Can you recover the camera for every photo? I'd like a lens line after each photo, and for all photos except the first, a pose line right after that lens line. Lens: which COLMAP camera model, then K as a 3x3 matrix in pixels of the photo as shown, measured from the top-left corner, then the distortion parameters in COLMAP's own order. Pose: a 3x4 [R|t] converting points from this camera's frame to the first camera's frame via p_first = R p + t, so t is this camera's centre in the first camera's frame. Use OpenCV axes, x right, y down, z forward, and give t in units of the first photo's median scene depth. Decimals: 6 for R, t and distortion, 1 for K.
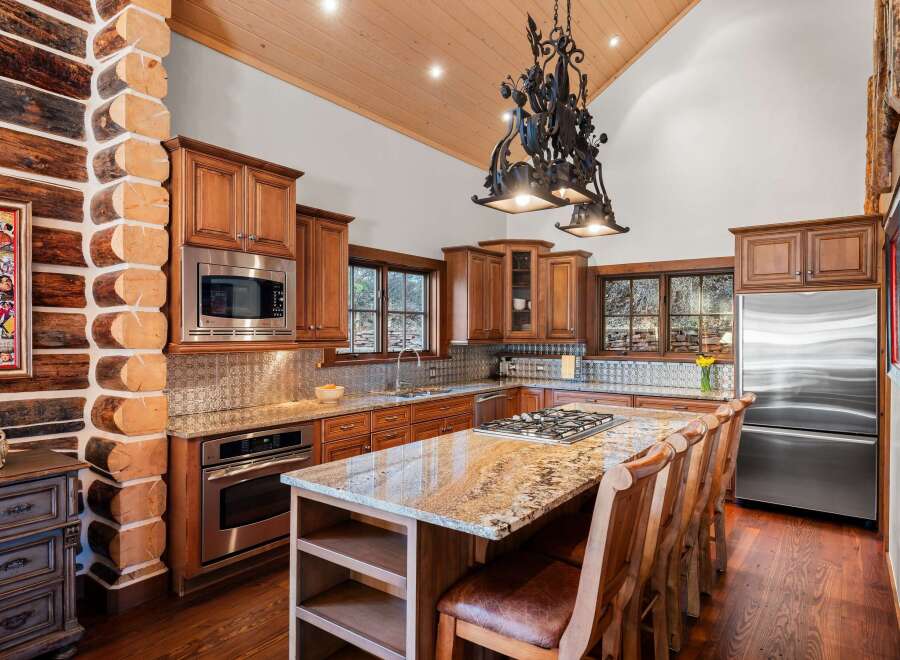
lens RADIAL K [[541.4, 0, 448.6], [0, 541.4, 332.2], [0, 0, 1]] dist [-0.000386, -0.000383]
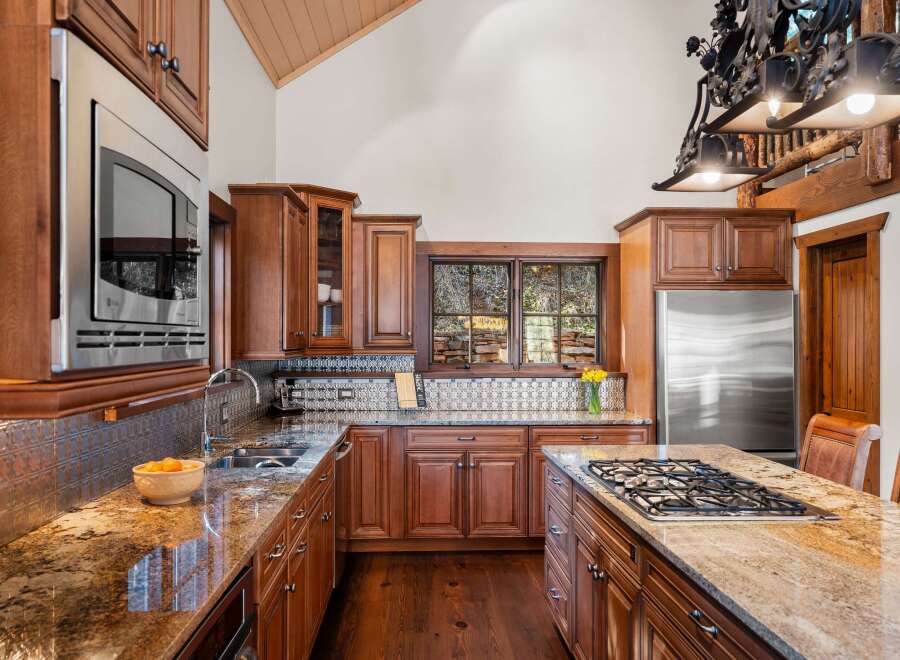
lens RADIAL K [[721.9, 0, 450.7], [0, 721.9, 334.9], [0, 0, 1]] dist [0.015505, 0.001694]
pose [[0.767440, 0.000887, 0.641120, -0.277854], [0.002210, 0.999989, -0.004028, 0.000280], [-0.641116, 0.004508, 0.767430, 0.263926]]
